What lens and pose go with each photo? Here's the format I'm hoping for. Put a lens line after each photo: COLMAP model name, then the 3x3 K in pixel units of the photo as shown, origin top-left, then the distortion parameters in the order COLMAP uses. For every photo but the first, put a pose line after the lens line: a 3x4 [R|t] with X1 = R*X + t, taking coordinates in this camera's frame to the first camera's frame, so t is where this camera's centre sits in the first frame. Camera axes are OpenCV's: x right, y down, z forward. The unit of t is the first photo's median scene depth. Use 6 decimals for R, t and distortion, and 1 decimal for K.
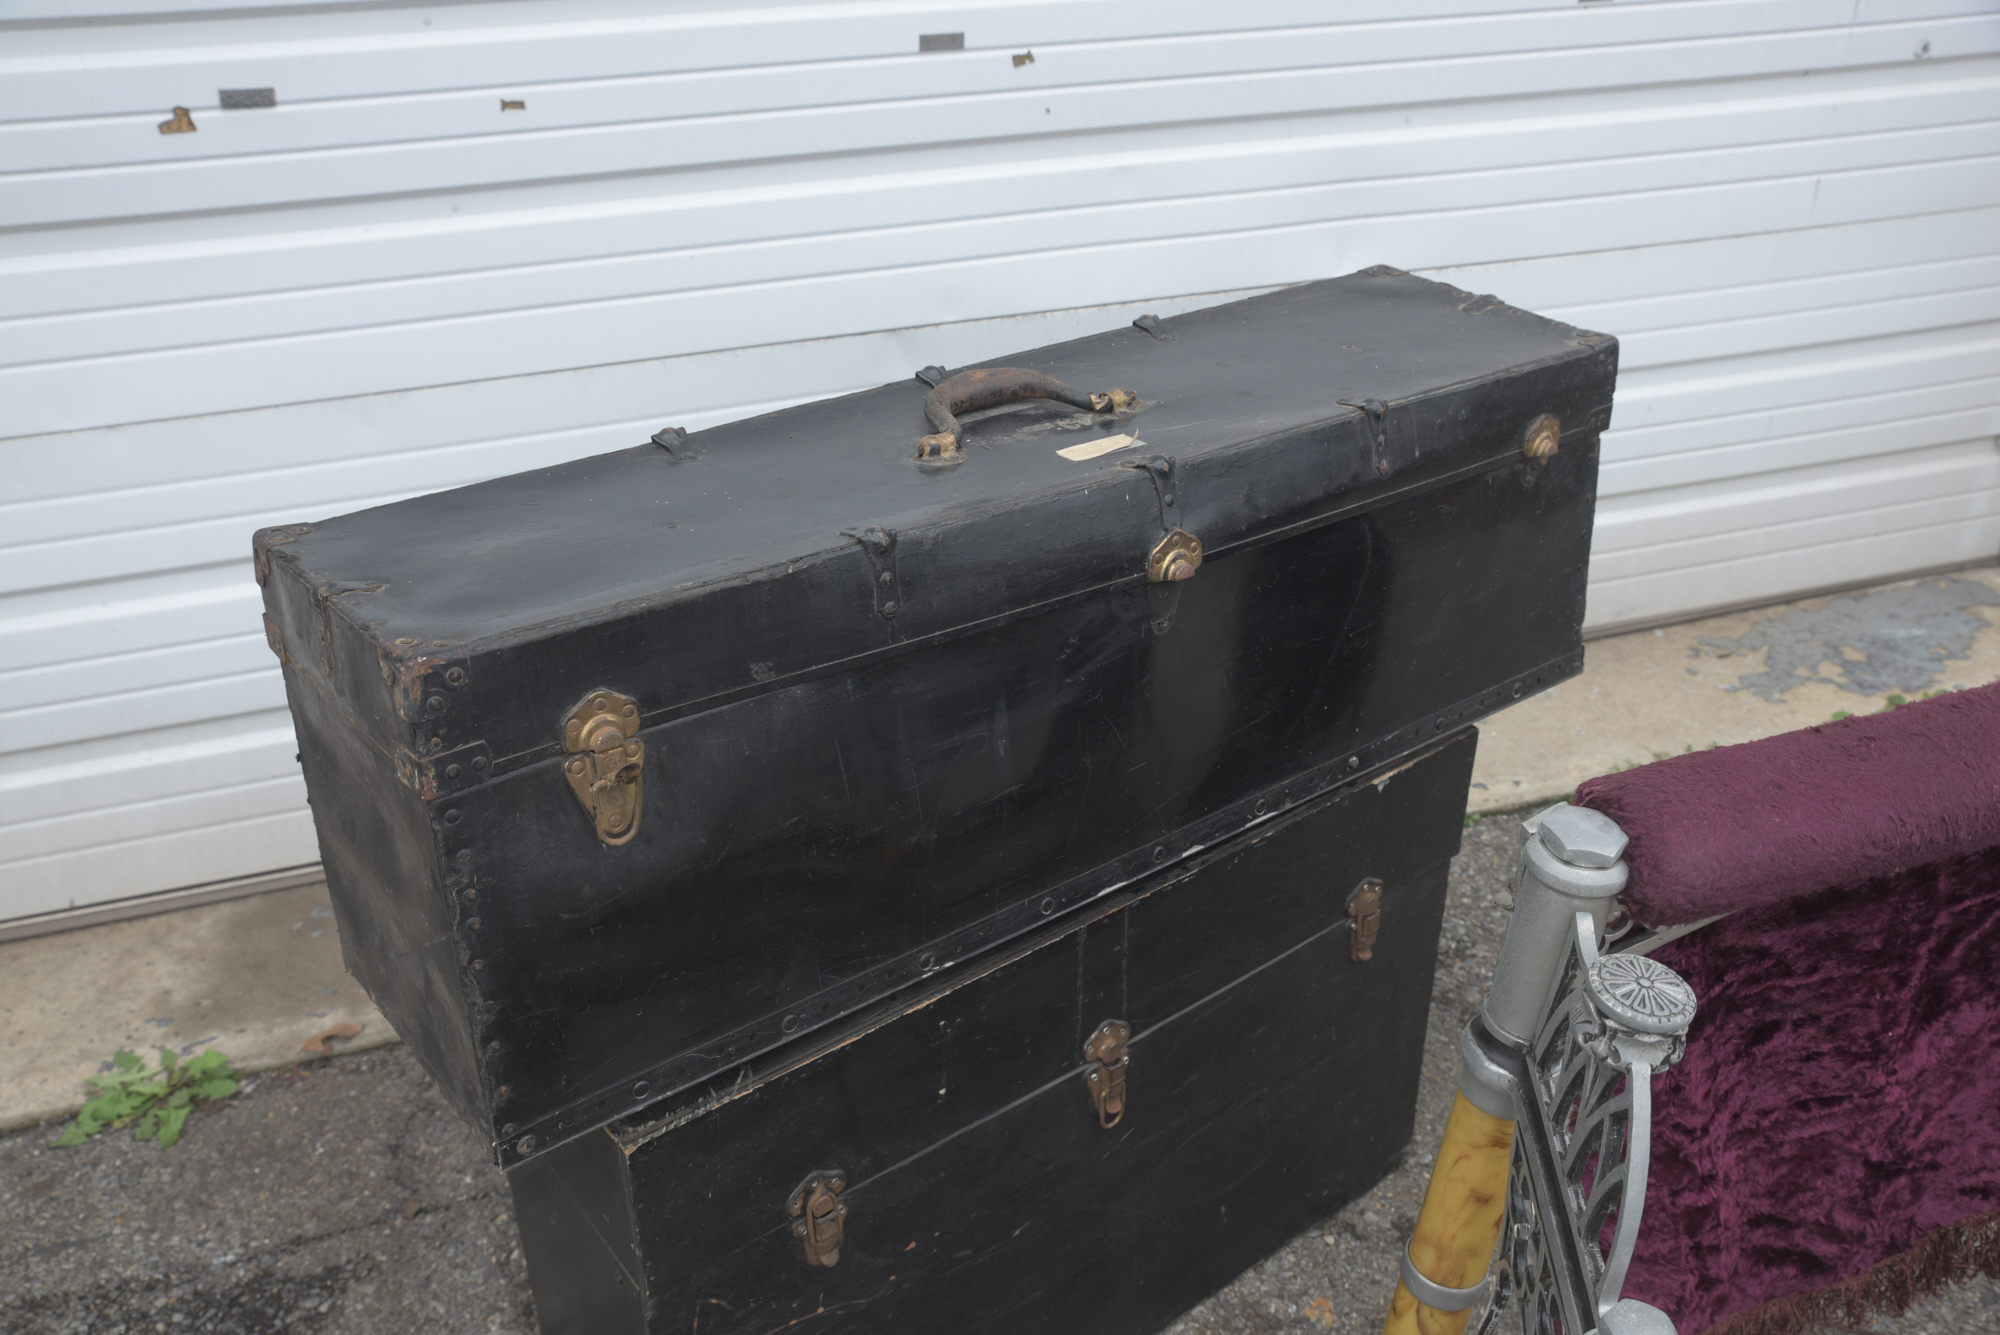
lens RADIAL K [[1757.3, 0, 996.0], [0, 1757.3, 663.9], [0, 0, 1]] dist [-0.071415, 0.110682]
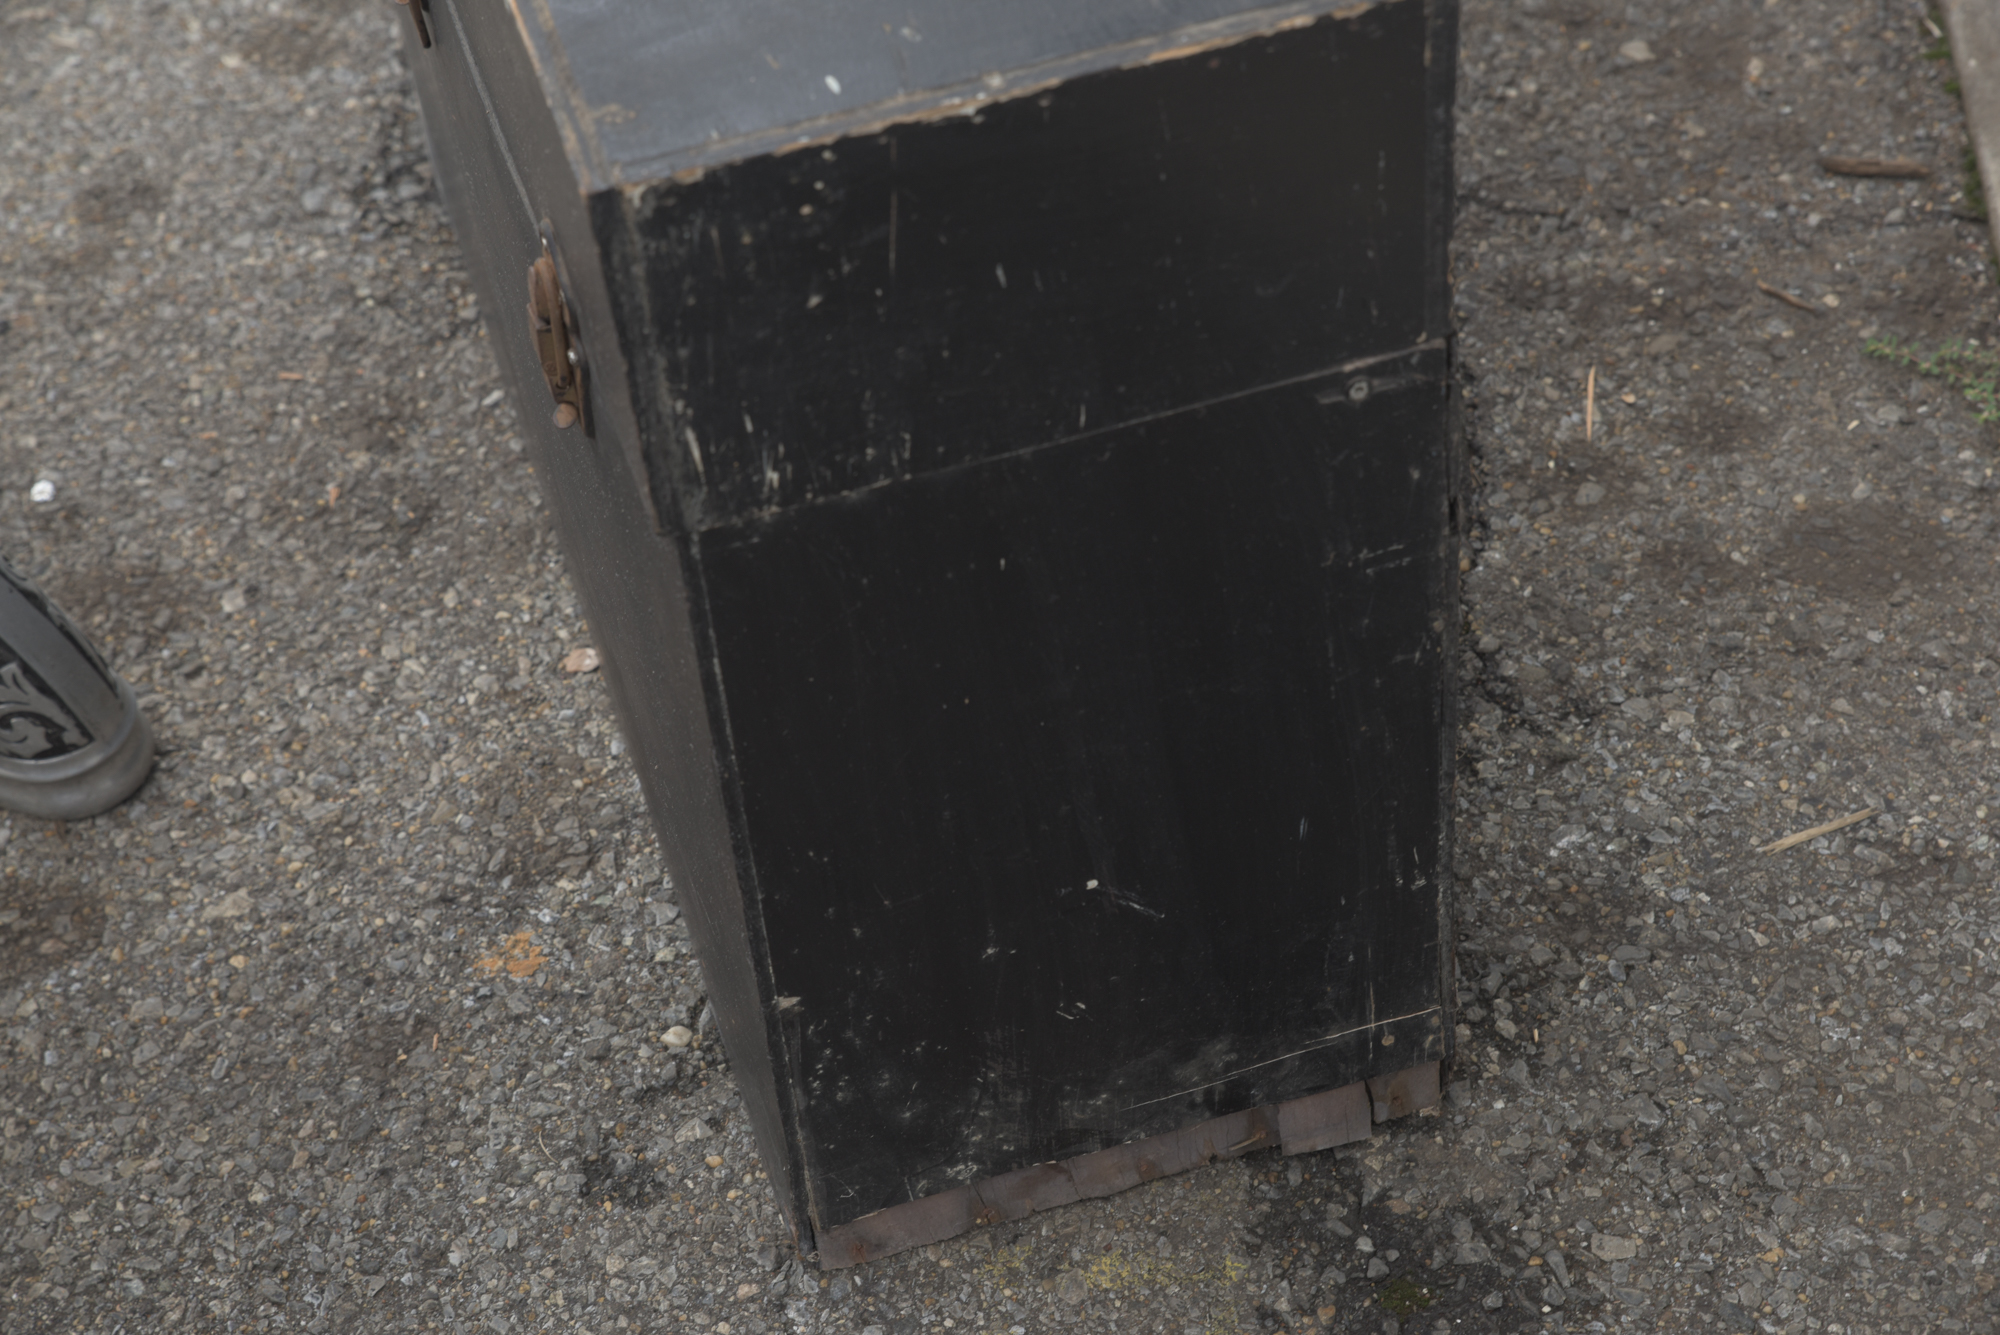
lens RADIAL K [[3638.4, 0, 980.2], [0, 3638.4, 678.6], [0, 0, 1]] dist [0.187206, 0.000000]
pose [[-0.350420, 0.669240, -0.655228, 0.917536], [-0.384265, 0.535264, 0.752218, -0.555493], [0.854135, 0.515374, 0.069598, 1.265405]]
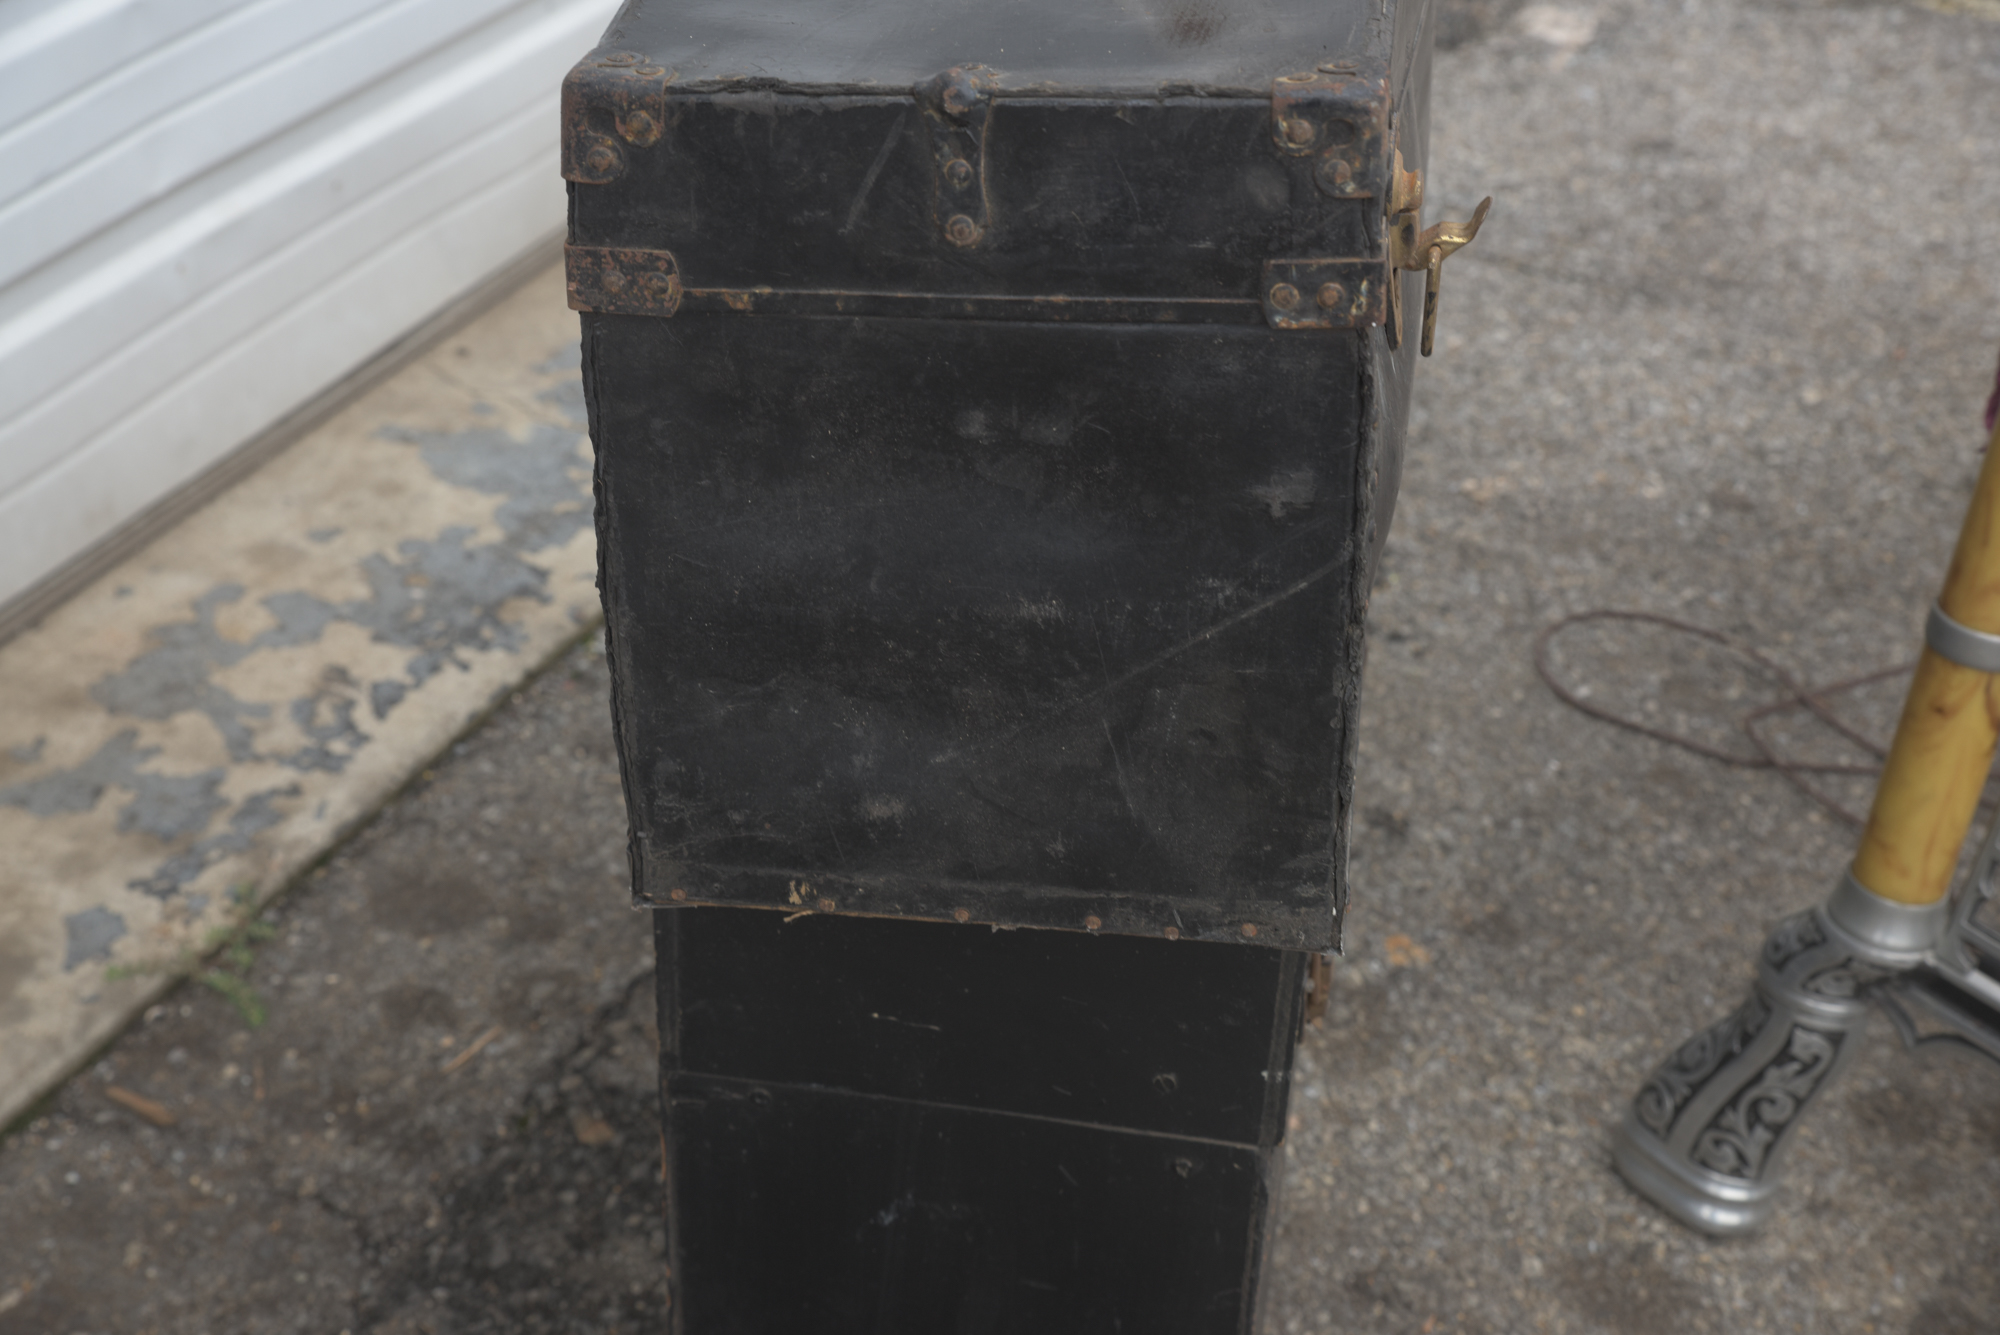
lens RADIAL K [[2972.4, 0, 980.0], [0, 2972.4, 636.3], [0, 0, 1]] dist [0.107447, 0.000000]
pose [[0.718266, -0.364900, 0.592403, -0.769247], [0.309696, 0.930114, 0.197425, -0.049800], [-0.623043, 0.041661, 0.781077, 0.197685]]
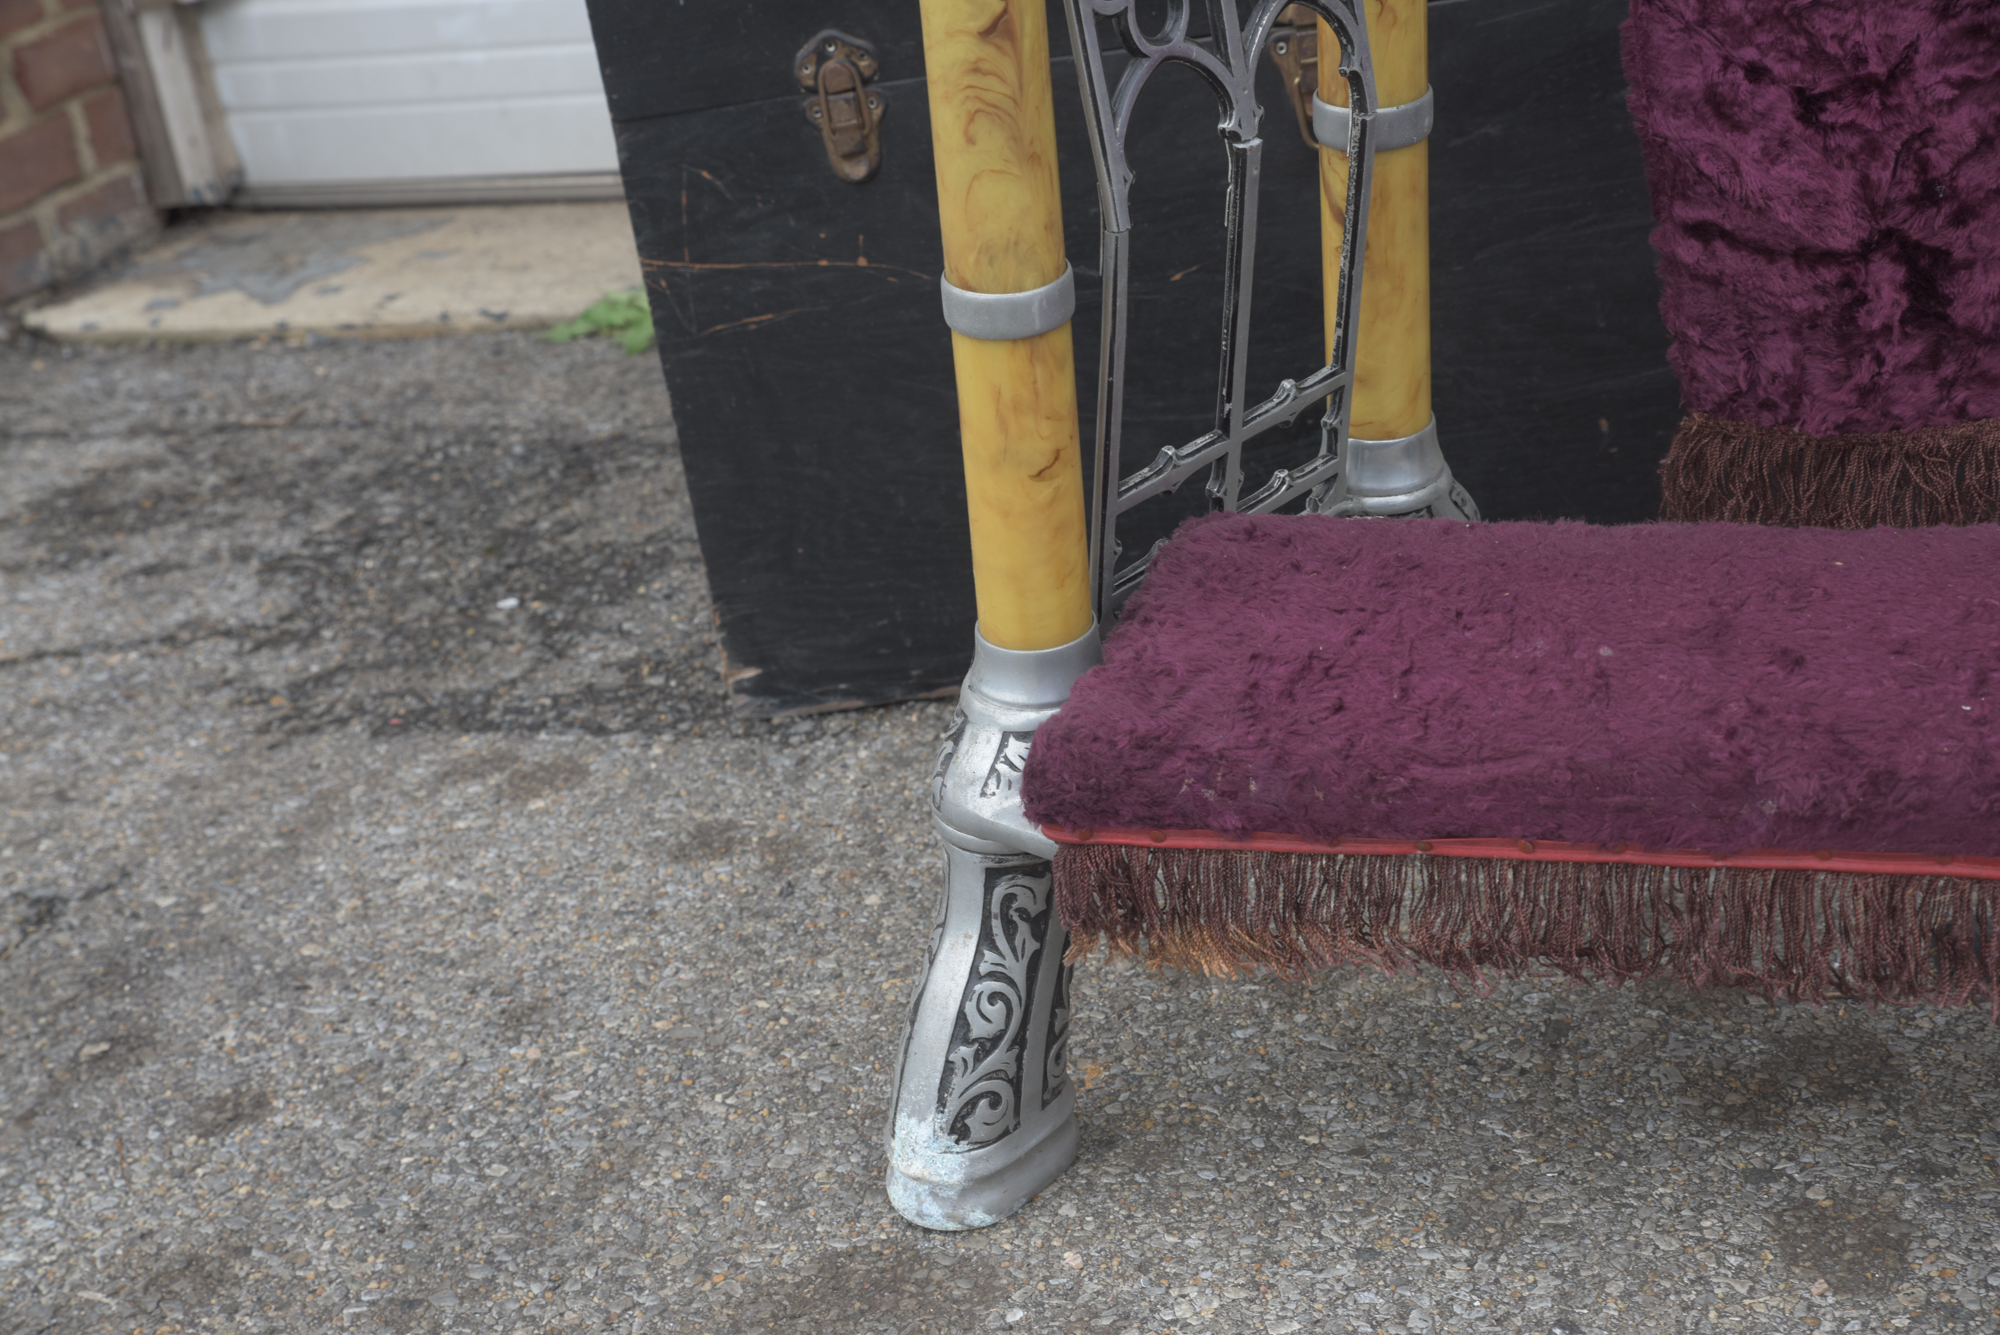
lens RADIAL K [[3180.6, 0, 981.6], [0, 3180.6, 667.9], [0, 0, 1]] dist [0.130195, 0.000000]
pose [[0.770839, 0.162550, -0.615942, 0.859785], [-0.173783, 0.983881, 0.042165, 0.479460], [0.612868, 0.074538, 0.786662, -0.092653]]
